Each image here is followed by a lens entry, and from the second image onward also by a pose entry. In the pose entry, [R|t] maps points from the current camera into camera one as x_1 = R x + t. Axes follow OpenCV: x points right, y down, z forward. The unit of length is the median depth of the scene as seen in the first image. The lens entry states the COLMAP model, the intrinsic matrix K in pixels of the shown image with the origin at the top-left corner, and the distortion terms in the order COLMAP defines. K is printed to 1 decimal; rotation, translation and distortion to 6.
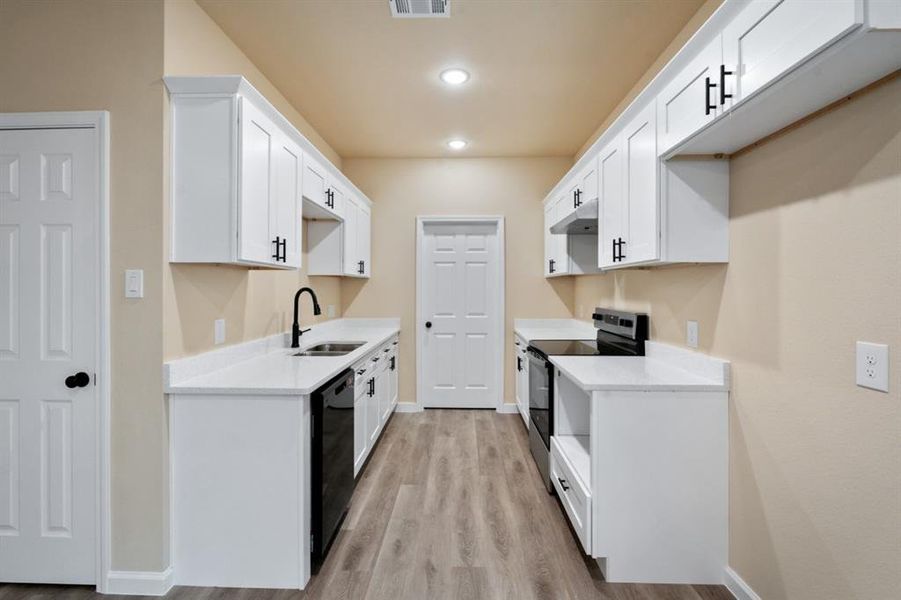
lens RADIAL K [[395.6, 0, 445.8], [0, 395.6, 285.5], [0, 0, 1]] dist [-0.004339, -0.000064]
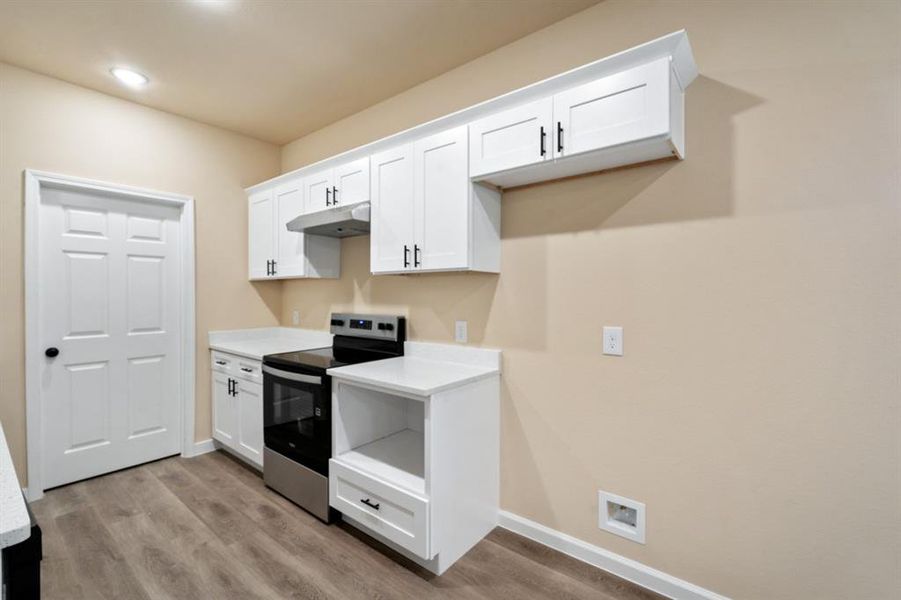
lens RADIAL K [[395.6, 0, 445.6], [0, 395.6, 295.2], [0, 0, 1]] dist [-0.004339, -0.000064]
pose [[0.596897, -0.003098, 0.802312, -0.257983], [-0.007165, 0.999932, 0.009192, 0.001367], [-0.802286, -0.011235, 0.596835, 0.232218]]
